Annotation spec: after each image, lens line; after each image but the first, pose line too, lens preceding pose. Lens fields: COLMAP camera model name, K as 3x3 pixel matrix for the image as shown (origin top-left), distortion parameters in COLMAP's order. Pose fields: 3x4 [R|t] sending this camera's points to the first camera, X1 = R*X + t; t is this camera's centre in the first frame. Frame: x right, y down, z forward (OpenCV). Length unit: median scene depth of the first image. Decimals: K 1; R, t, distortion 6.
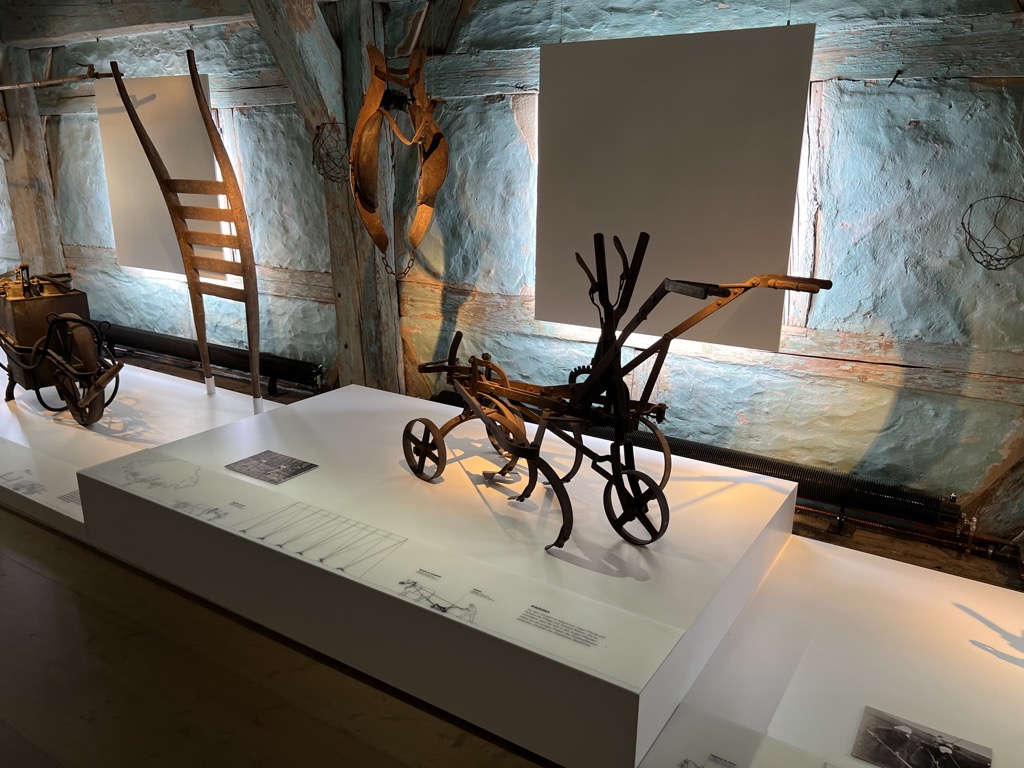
lens RADIAL K [[780.4, 0, 512.0], [0, 780.4, 384.0], [0, 0, 1]] dist [0.007369, 0.000670]
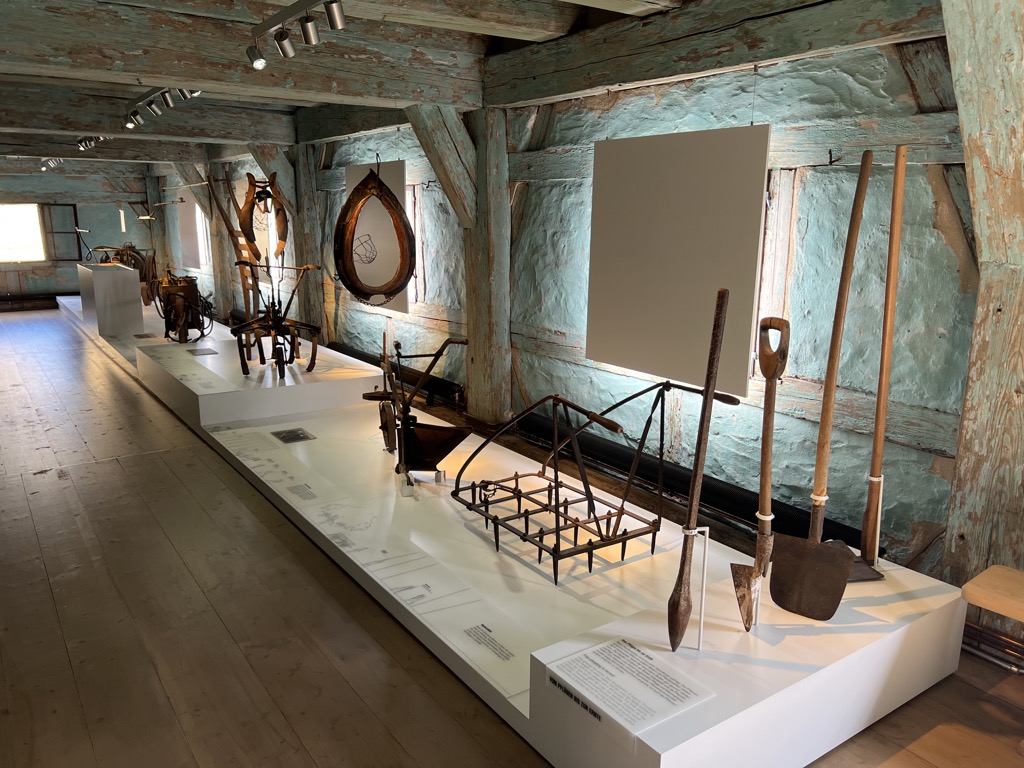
lens RADIAL K [[780.4, 0, 512.0], [0, 780.4, 384.0], [0, 0, 1]] dist [0.007369, 0.000670]
pose [[0.924643, 0.086456, -0.370891, 1.142456], [-0.117817, 0.991054, -0.062704, 0.197510], [0.362152, 0.101676, 0.926557, -0.639140]]
